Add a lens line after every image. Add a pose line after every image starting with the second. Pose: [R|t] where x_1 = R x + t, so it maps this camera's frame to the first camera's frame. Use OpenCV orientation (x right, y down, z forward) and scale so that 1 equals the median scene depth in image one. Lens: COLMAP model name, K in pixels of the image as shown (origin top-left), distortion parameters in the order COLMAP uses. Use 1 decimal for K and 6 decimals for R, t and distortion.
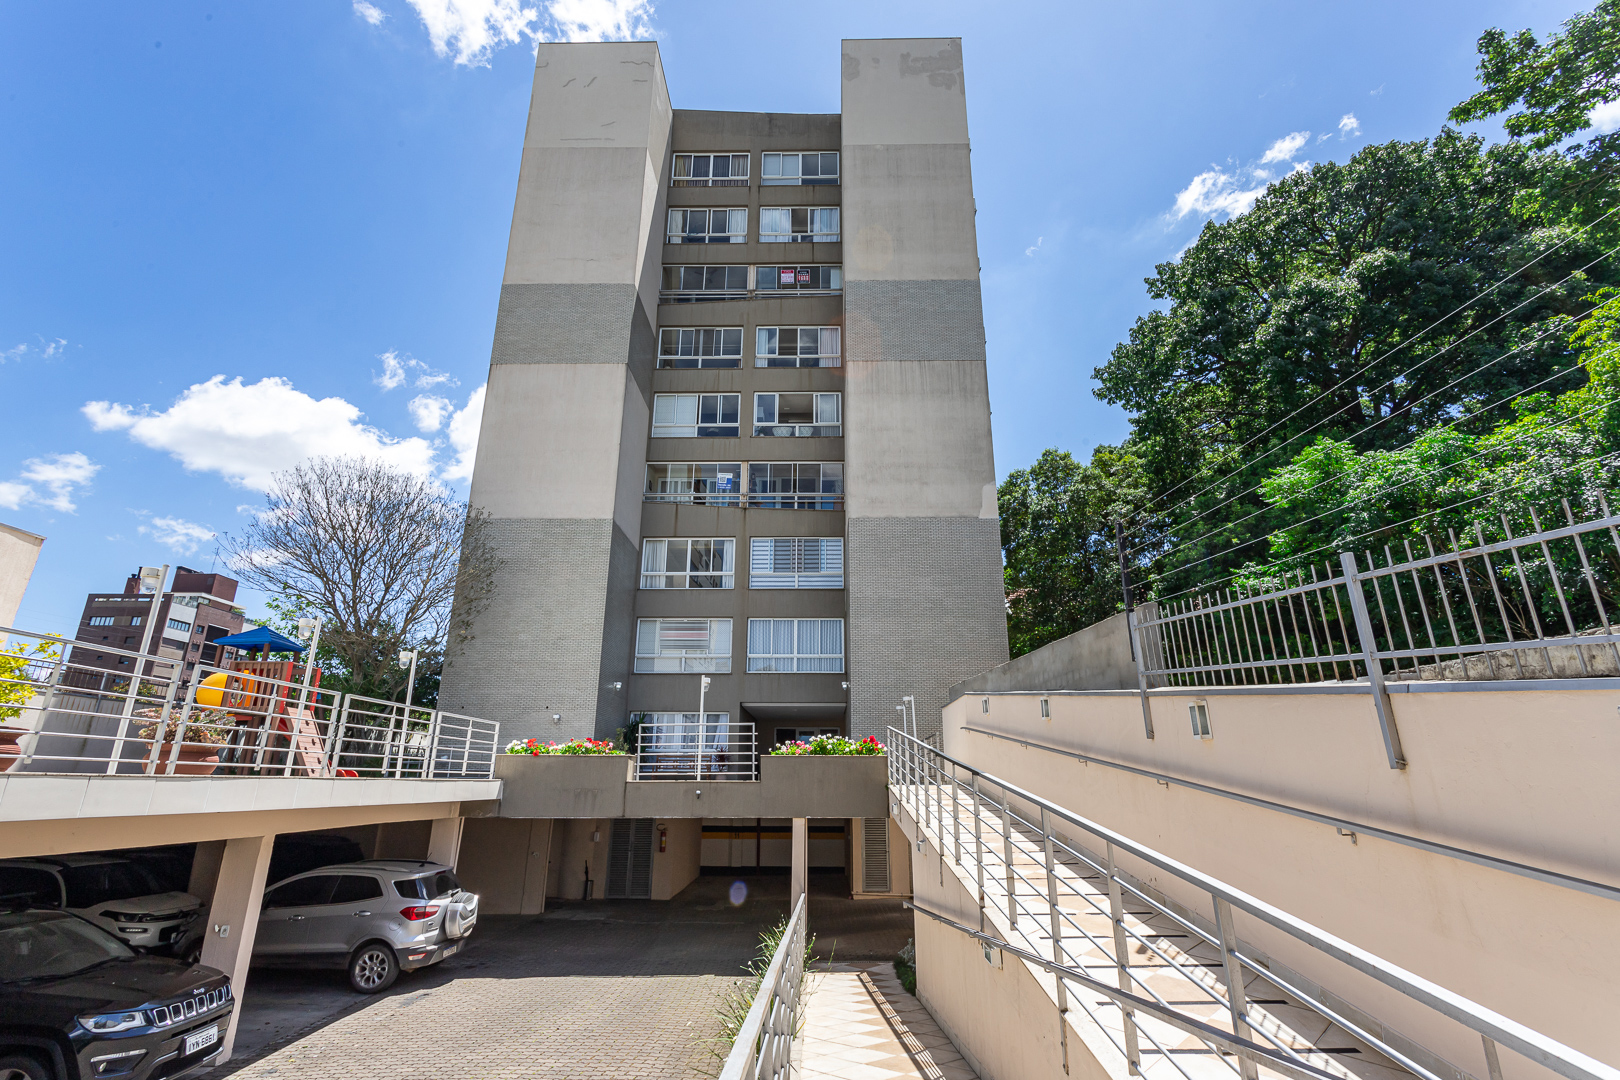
lens RADIAL K [[761.4, 0, 814.0], [0, 761.4, 536.2], [0, 0, 1]] dist [-0.002174, 0.000977]
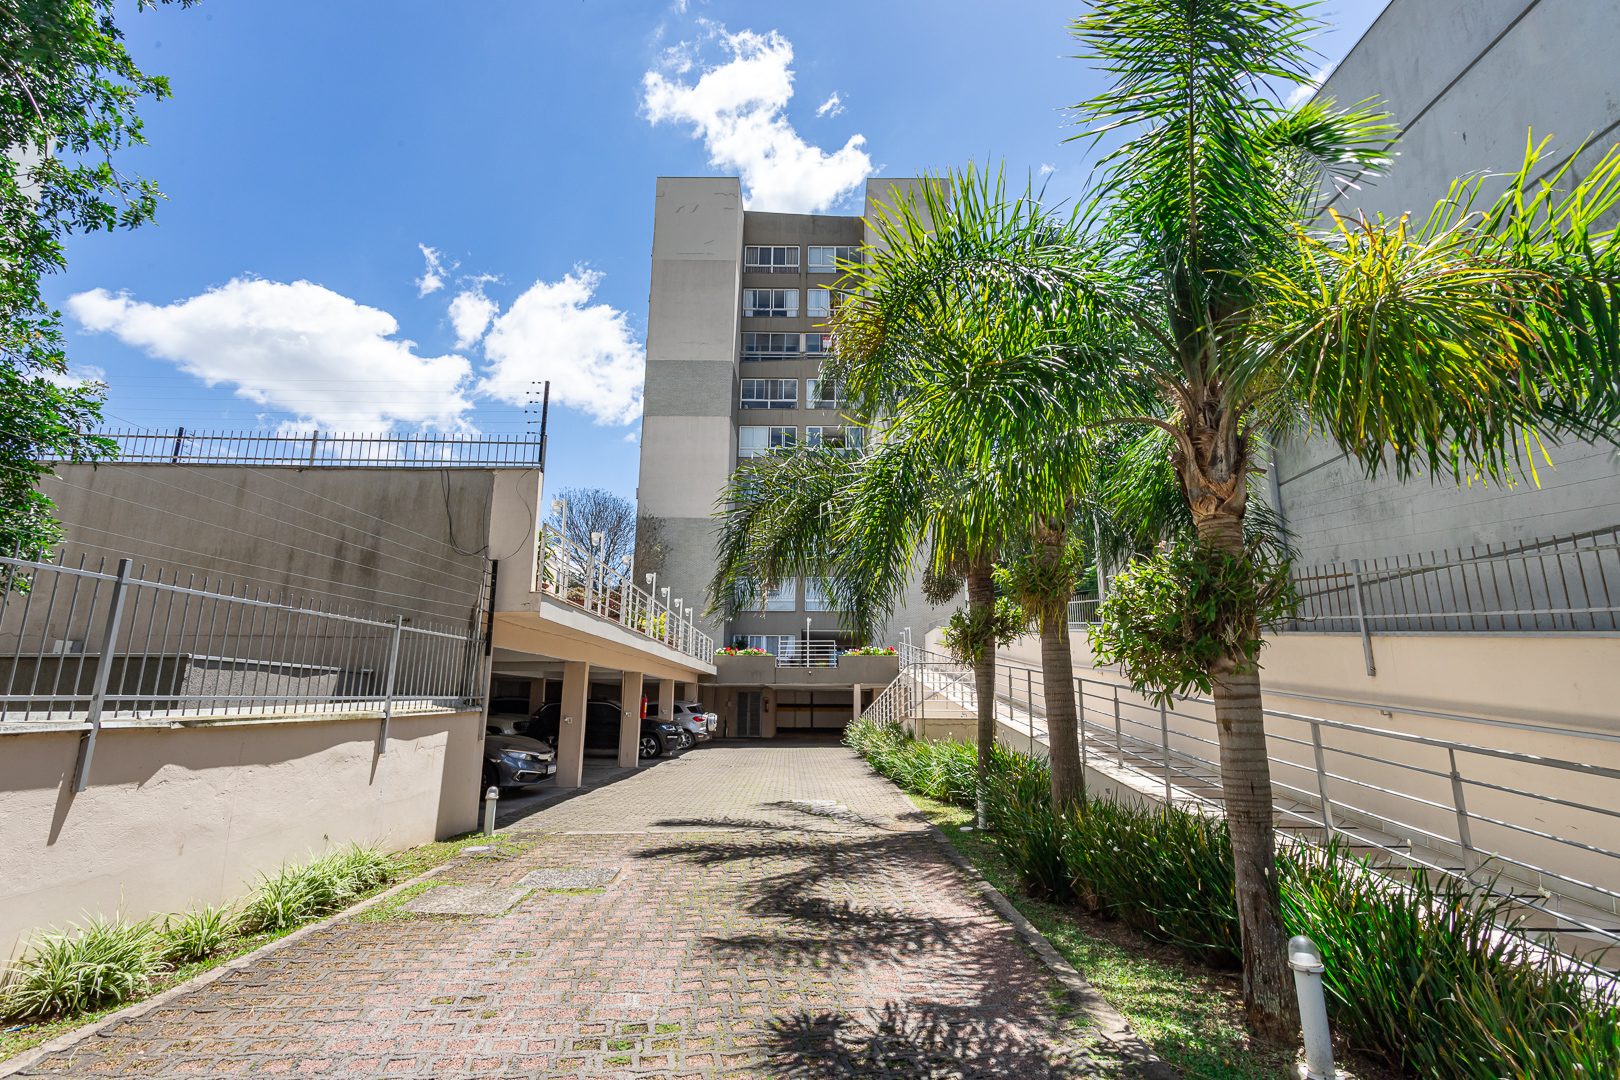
lens RADIAL K [[761.4, 0, 814.0], [0, 761.4, 536.2], [0, 0, 1]] dist [-0.002174, 0.000977]
pose [[0.999836, 0.007990, 0.016238, -0.092574], [-0.009515, 0.995327, 0.096097, -0.127060], [-0.015395, -0.096236, 0.995240, -0.559172]]
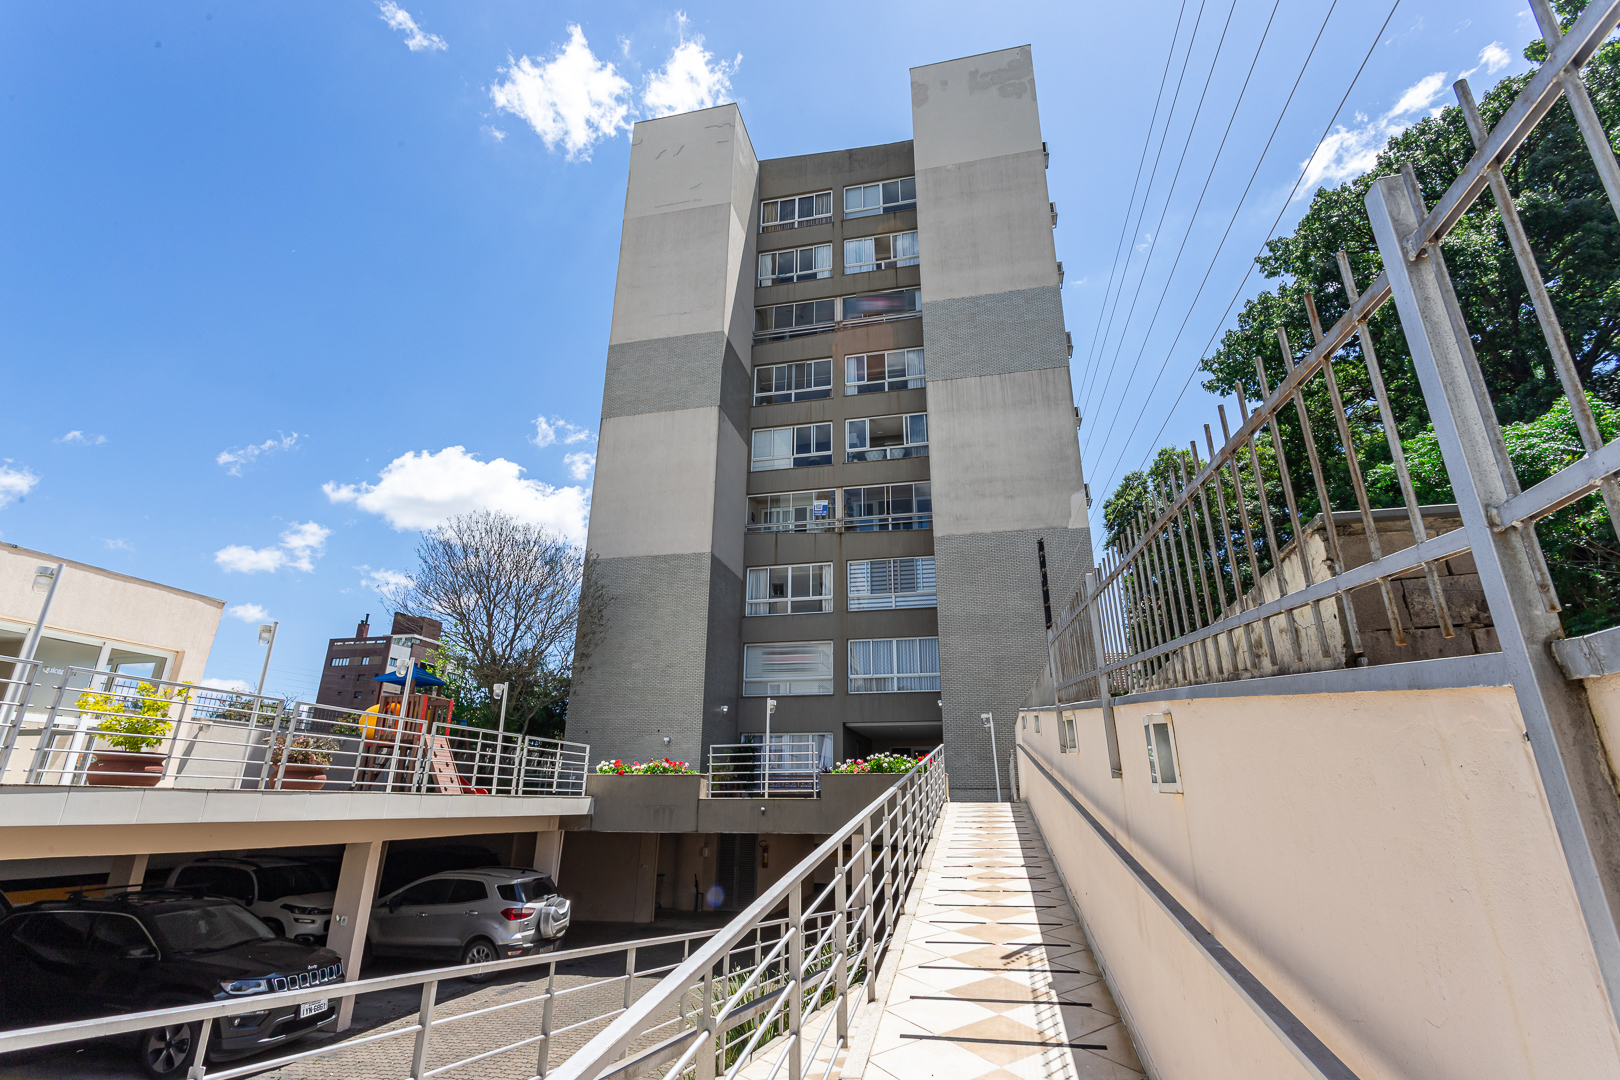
lens RADIAL K [[761.4, 0, 814.0], [0, 761.4, 536.2], [0, 0, 1]] dist [-0.002174, 0.000977]
pose [[0.978369, -0.065808, -0.196119, 0.077937], [0.060970, 0.997670, -0.030613, -0.003156], [0.197676, 0.017994, 0.980102, -0.017053]]
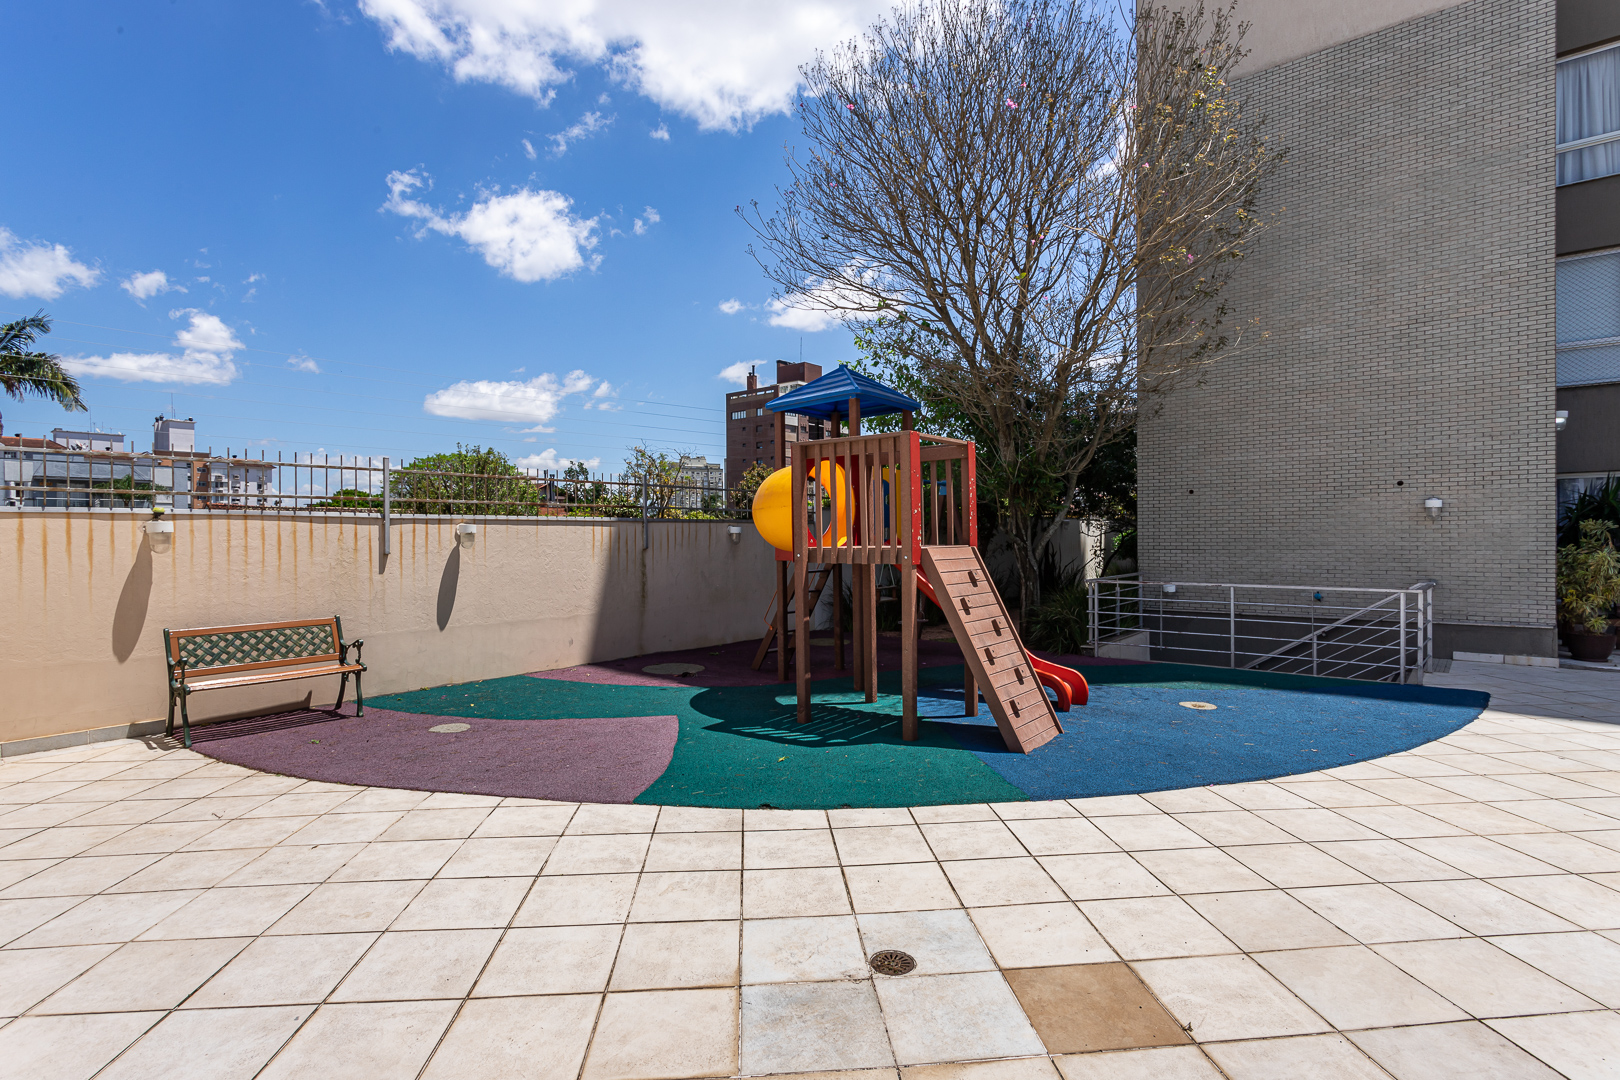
lens RADIAL K [[793.7, 0, 825.6], [0, 793.7, 553.9], [0, 0, 1]] dist [0.049250, 0.000506]
pose [[0.788565, 0.007690, -0.614904, -0.262715], [0.197676, 0.943683, 0.265306, 0.059922], [0.582314, -0.330763, 0.742634, 0.362084]]
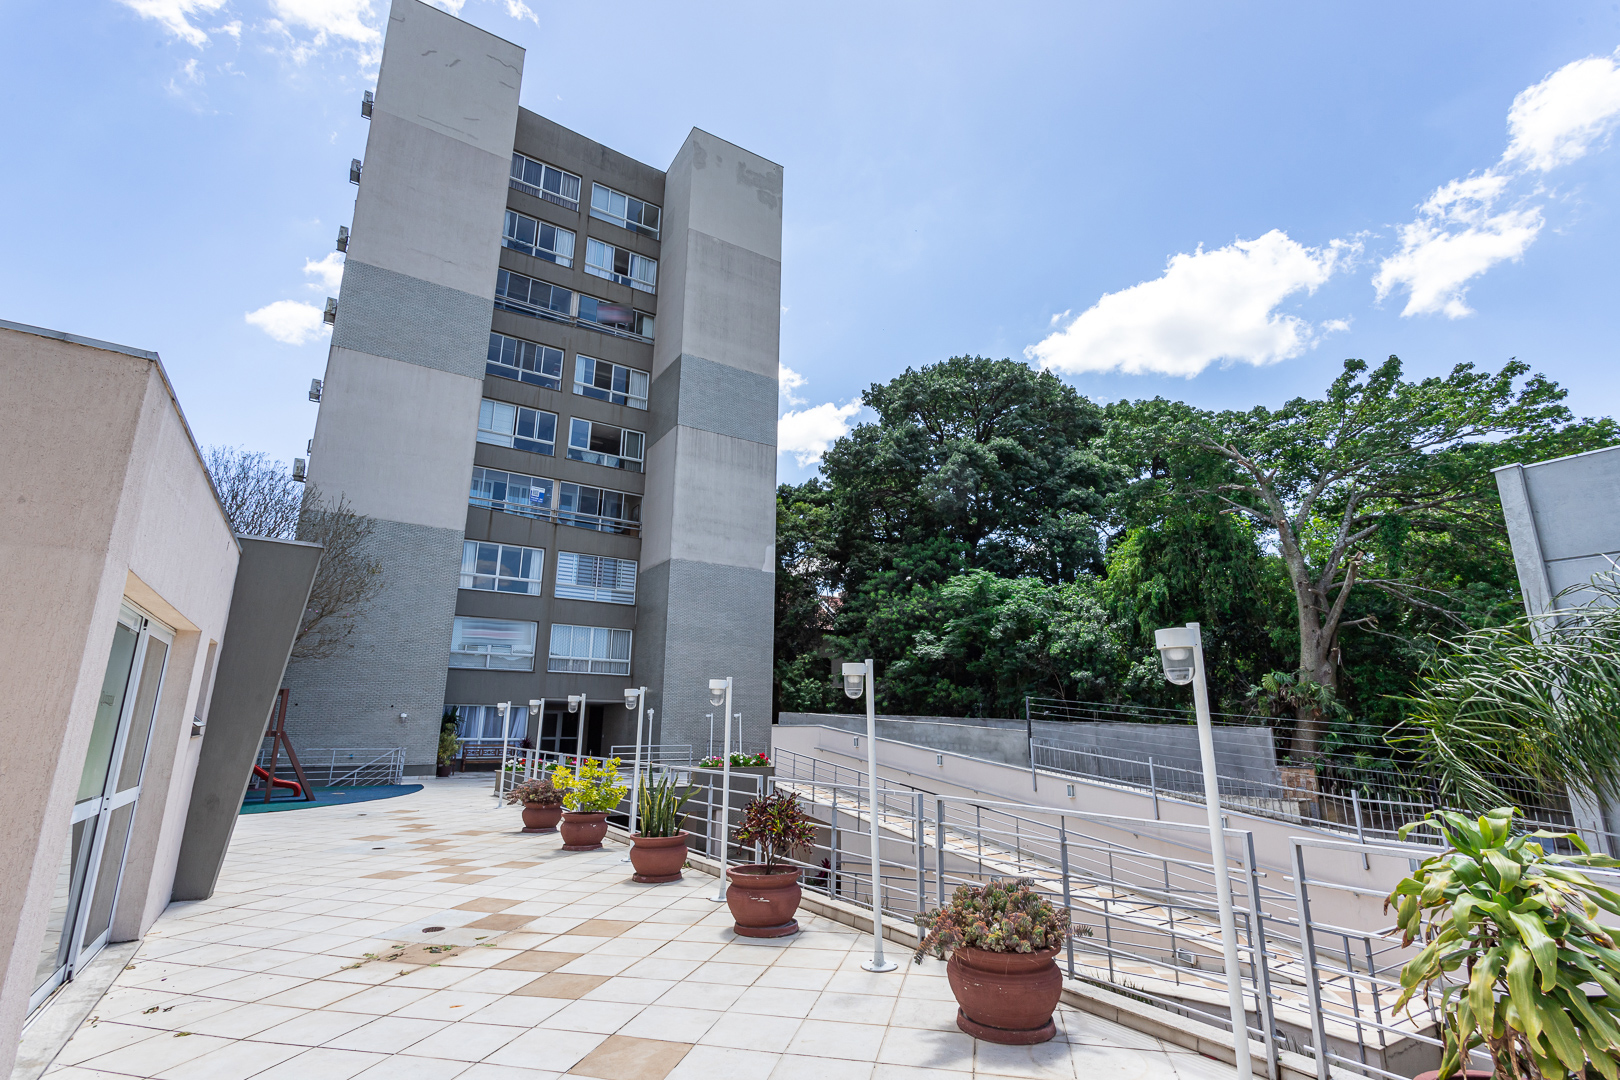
lens RADIAL K [[761.4, 0, 814.0], [0, 761.4, 536.2], [0, 0, 1]] dist [-0.002174, 0.000977]
pose [[0.835326, 0.141257, 0.531298, -0.373788], [-0.178085, 0.983843, 0.018416, -0.109454], [-0.520112, -0.110000, 0.846985, -0.150139]]
